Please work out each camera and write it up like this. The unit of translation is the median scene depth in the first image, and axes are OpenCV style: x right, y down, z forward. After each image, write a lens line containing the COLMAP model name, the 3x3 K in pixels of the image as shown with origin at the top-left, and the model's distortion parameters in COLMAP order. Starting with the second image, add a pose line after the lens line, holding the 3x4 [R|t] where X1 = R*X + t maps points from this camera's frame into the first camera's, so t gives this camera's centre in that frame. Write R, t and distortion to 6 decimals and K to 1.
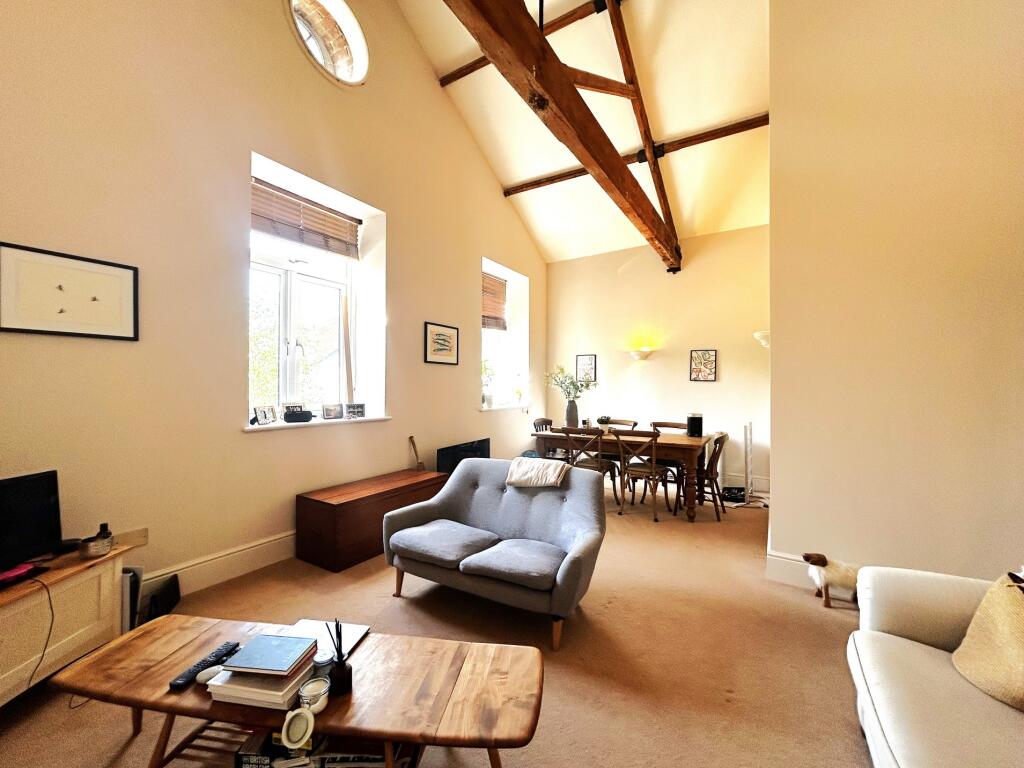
lens RADIAL K [[415.5, 0, 512.2], [0, 415.5, 385.6], [0, 0, 1]] dist [0.000578, 0.000177]
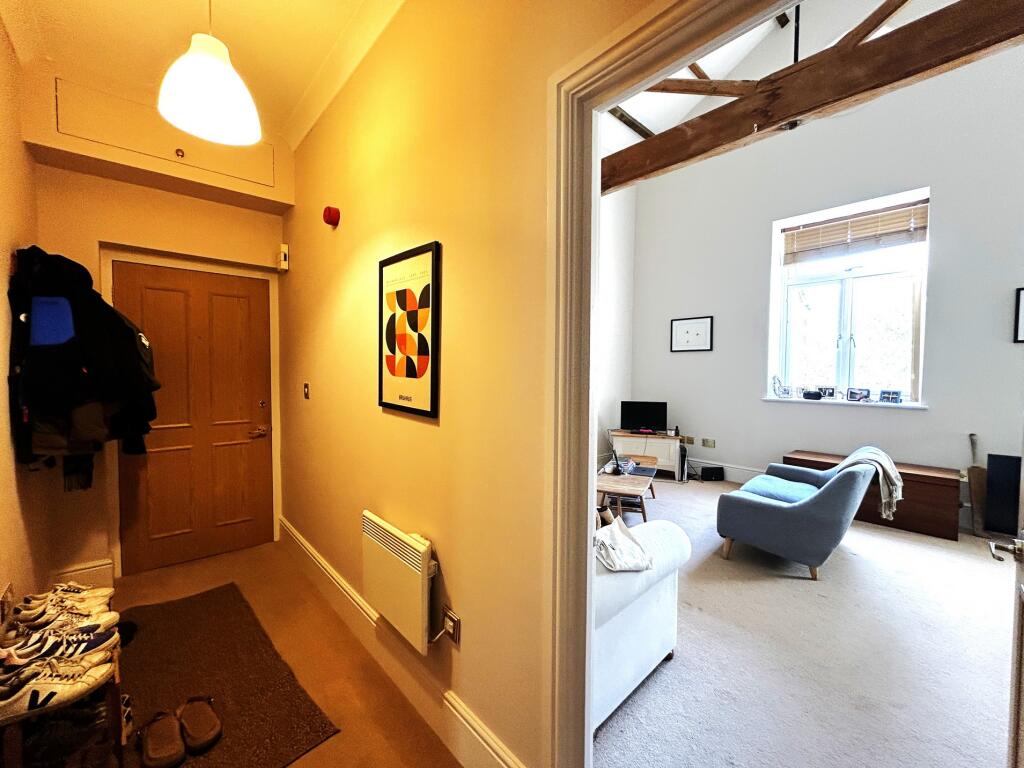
lens RADIAL K [[415.5, 0, 512.5], [0, 415.5, 380.4], [0, 0, 1]] dist [0.000578, 0.000177]
pose [[-0.278437, 0.029744, -0.959994, 0.914093], [0.001964, 0.999536, 0.030400, -0.014164], [0.960452, 0.006579, -0.278366, 0.393447]]
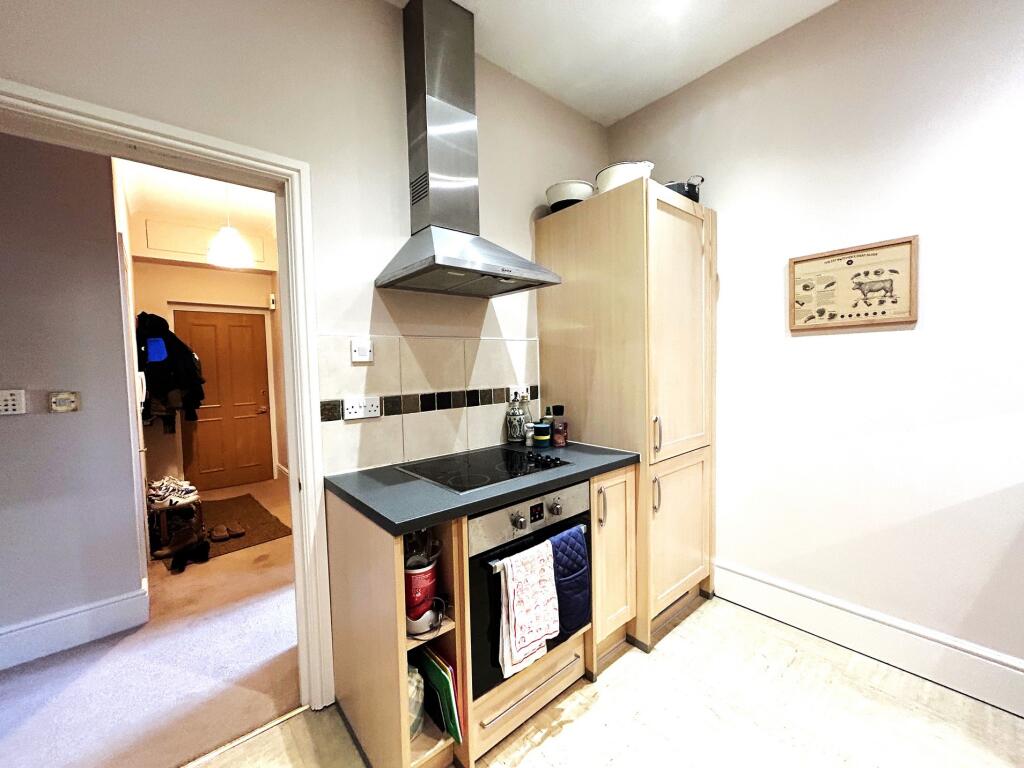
lens RADIAL K [[415.5, 0, 511.0], [0, 415.5, 381.9], [0, 0, 1]] dist [0.000578, 0.000177]
pose [[-0.301810, 0.049115, -0.952102, 1.447895], [0.034926, 0.998571, 0.040440, 0.002133], [0.952728, -0.021048, -0.303094, 1.041810]]
